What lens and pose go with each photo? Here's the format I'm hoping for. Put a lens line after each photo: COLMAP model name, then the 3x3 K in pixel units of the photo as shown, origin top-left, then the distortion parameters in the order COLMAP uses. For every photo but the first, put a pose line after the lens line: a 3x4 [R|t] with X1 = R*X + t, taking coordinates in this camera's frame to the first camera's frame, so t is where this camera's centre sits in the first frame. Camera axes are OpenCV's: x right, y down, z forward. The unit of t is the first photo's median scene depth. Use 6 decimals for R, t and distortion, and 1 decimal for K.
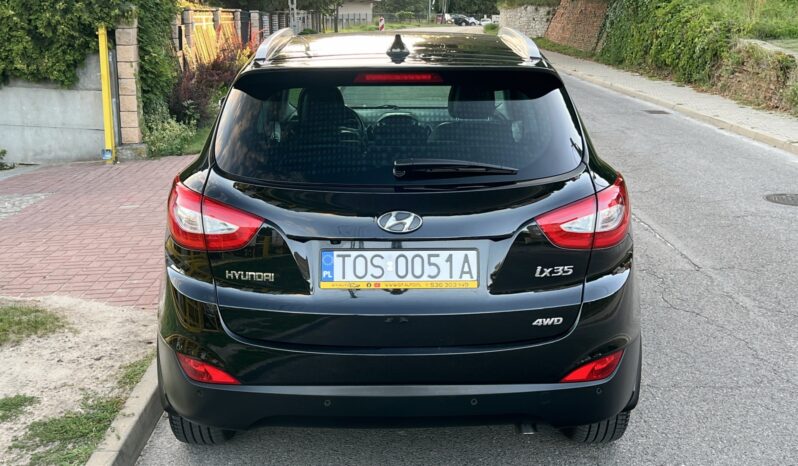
lens RADIAL K [[946.0, 0, 399.0], [0, 946.0, 233.0], [0, 0, 1]] dist [0.191891, -0.532169]
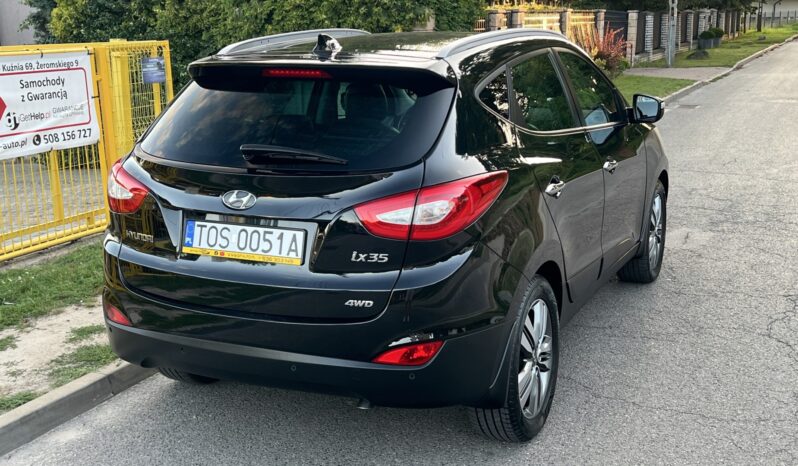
lens RADIAL K [[946.0, 0, 399.0], [0, 946.0, 233.0], [0, 0, 1]] dist [0.191891, -0.532169]
pose [[0.905439, 0.087931, -0.415270, 0.516690], [-0.088148, 0.995932, 0.018689, -0.008119], [0.415224, 0.019684, 0.909506, 0.037060]]
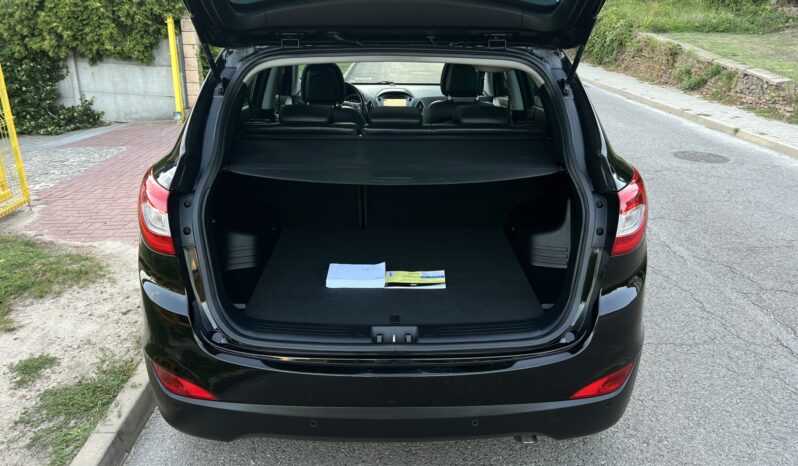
lens RADIAL K [[623.7, 0, 399.0], [0, 623.7, 233.0], [0, 0, 1]] dist [0.040911, -0.040231]
pose [[0.999953, 0.006431, 0.007254, 0.000458], [-0.007192, 0.993884, 0.110193, -0.056035], [-0.006501, -0.110240, 0.993884, 0.347509]]
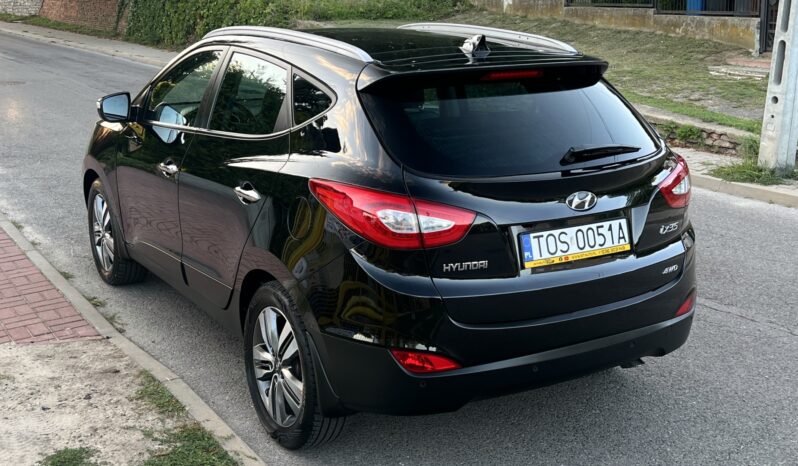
lens RADIAL K [[946.0, 0, 399.0], [0, 946.0, 233.0], [0, 0, 1]] dist [0.191891, -0.532169]
pose [[0.859652, -0.122379, 0.496006, -0.611629], [0.110879, 0.992436, 0.052693, -0.046613], [-0.498703, 0.009699, 0.866719, 0.086038]]
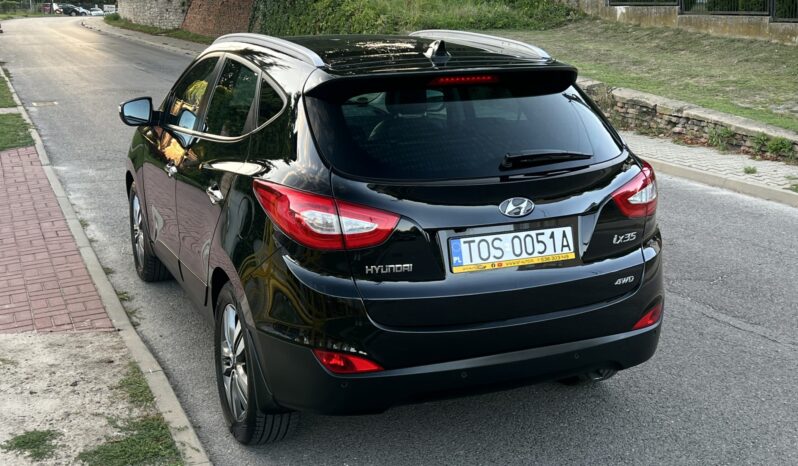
lens RADIAL K [[945.3, 0, 392.4], [0, 945.3, 233.6], [0, 0, 1]] dist [0.180862, -0.472959]
pose [[0.925985, -0.093055, 0.365912, -0.443018], [0.089214, 0.995635, 0.027432, -0.019505], [-0.366868, 0.007242, 0.930245, -0.002820]]
